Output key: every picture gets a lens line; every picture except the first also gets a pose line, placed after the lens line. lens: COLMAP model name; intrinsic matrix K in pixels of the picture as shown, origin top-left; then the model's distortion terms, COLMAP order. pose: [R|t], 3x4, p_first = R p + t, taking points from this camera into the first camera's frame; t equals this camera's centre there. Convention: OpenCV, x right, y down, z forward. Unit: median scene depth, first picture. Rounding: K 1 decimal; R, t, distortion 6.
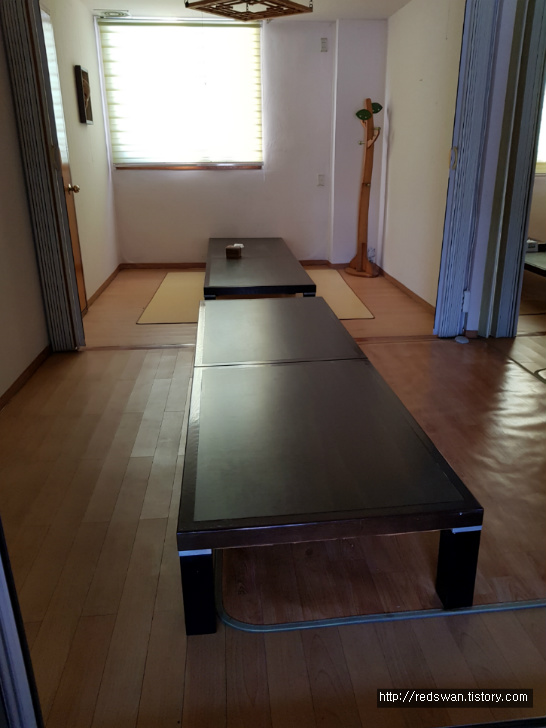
lens RADIAL K [[579.3, 0, 278.5], [0, 579.3, 364.2], [0, 0, 1]] dist [-0.011790, -0.006338]
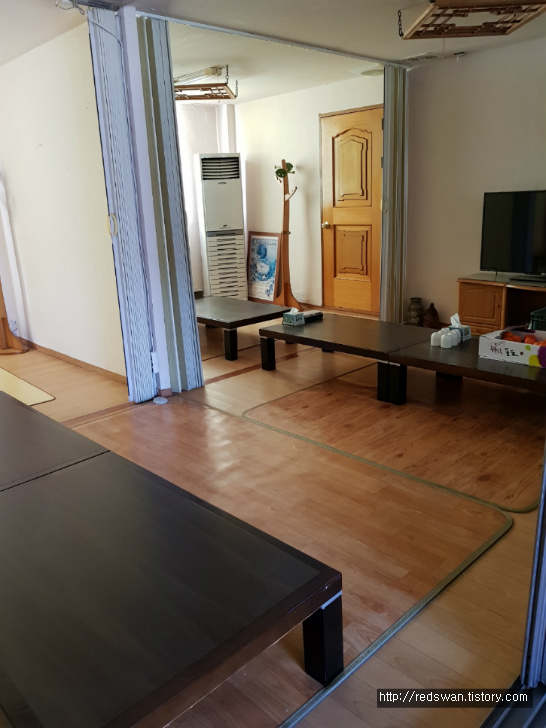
lens RADIAL K [[579.3, 0, 273.1], [0, 579.3, 361.8], [0, 0, 1]] dist [-0.011790, -0.006338]
pose [[0.783731, -0.199579, 0.588162, -0.101712], [0.250199, 0.968182, -0.004863, -0.052418], [-0.568478, 0.150969, 0.808728, 0.074134]]
